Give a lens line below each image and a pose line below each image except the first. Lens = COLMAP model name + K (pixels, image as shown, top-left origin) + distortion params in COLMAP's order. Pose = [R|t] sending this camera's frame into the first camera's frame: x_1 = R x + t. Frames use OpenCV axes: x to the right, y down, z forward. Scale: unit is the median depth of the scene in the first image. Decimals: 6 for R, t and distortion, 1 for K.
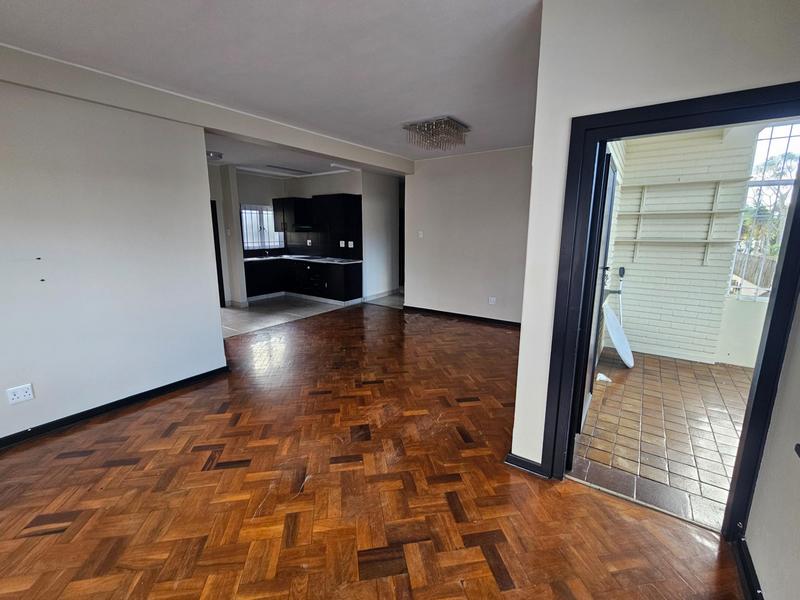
lens RADIAL K [[333.6, 0, 396.2], [0, 333.6, 296.9], [0, 0, 1]] dist [-0.003555, 0.001182]
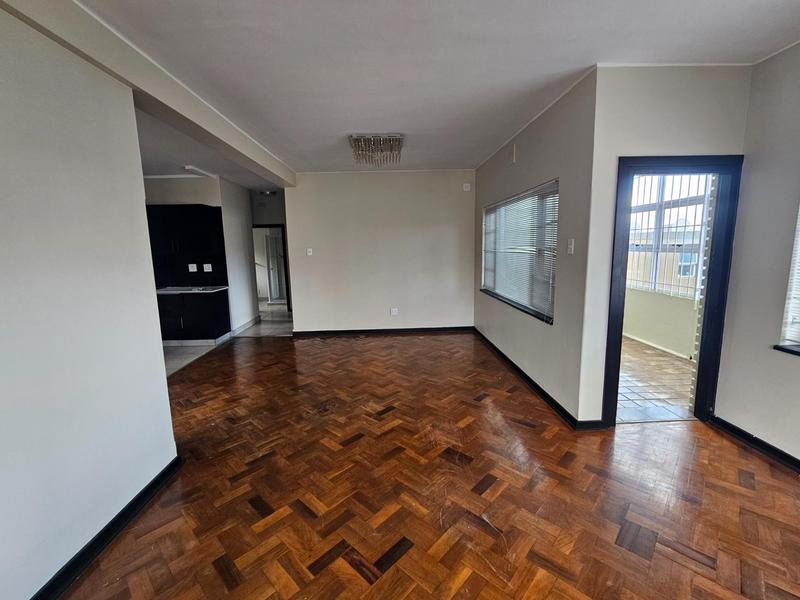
lens RADIAL K [[333.6, 0, 400.0], [0, 333.6, 300.7], [0, 0, 1]] dist [-0.003555, 0.001182]
pose [[0.814410, -0.112784, 0.569224, -0.518082], [0.138041, 0.990426, -0.001262, -0.033735], [-0.563632, 0.079604, 0.822181, 0.207063]]
